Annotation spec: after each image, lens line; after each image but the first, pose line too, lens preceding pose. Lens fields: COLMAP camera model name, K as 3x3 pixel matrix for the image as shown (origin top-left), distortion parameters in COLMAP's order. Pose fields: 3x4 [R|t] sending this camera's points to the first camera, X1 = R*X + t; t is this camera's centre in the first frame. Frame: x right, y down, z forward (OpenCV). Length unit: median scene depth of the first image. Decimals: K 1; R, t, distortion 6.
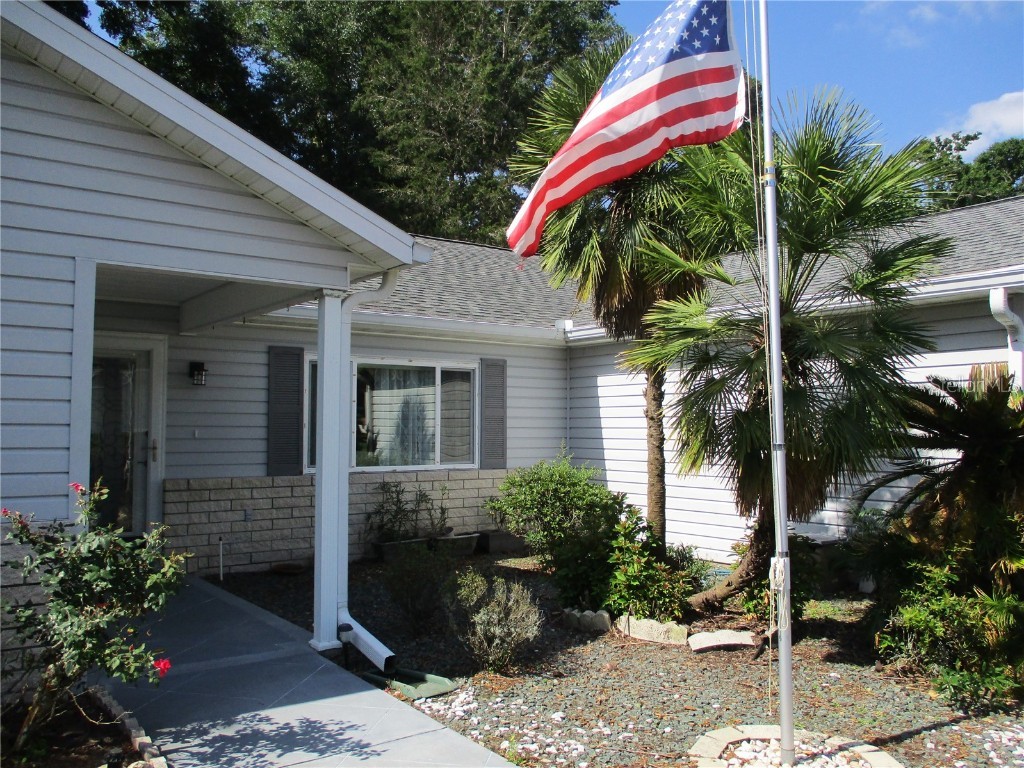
lens RADIAL K [[837.7, 0, 512.0], [0, 837.7, 384.0], [0, 0, 1]] dist [0.000415, 0.001169]
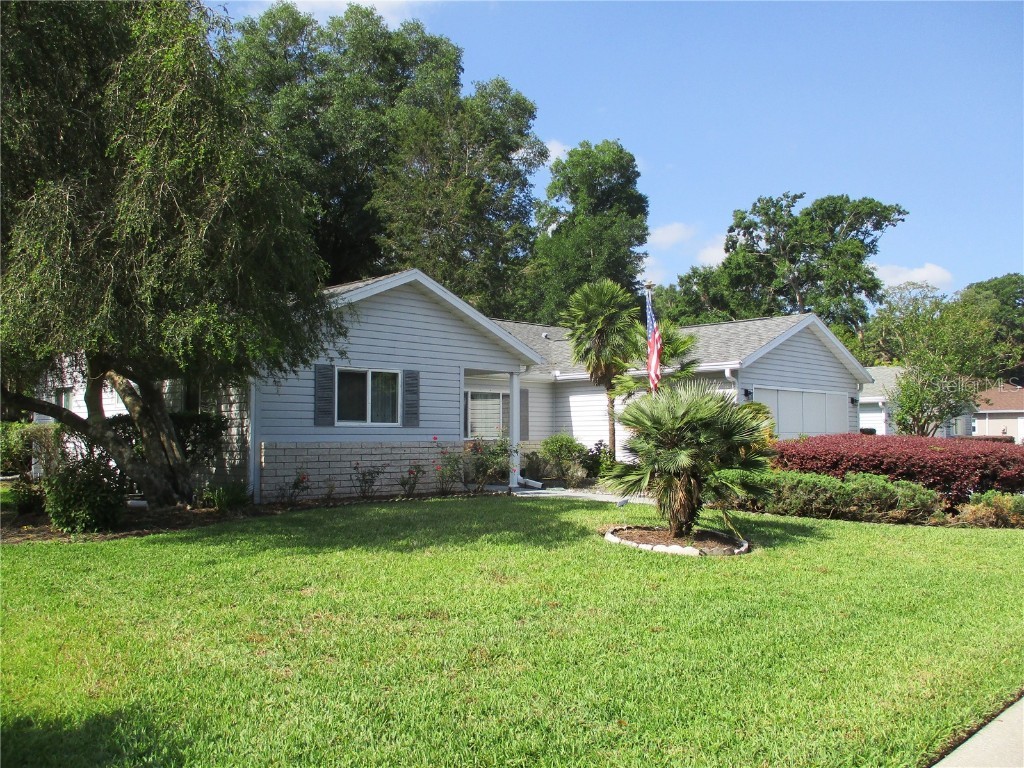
lens RADIAL K [[837.7, 0, 512.0], [0, 837.7, 384.0], [0, 0, 1]] dist [0.000415, 0.001169]
pose [[0.988778, 0.004025, 0.149341, -0.364740], [-0.002172, 0.999919, -0.012567, -0.015370], [-0.149379, 0.012101, 0.988706, -1.092280]]
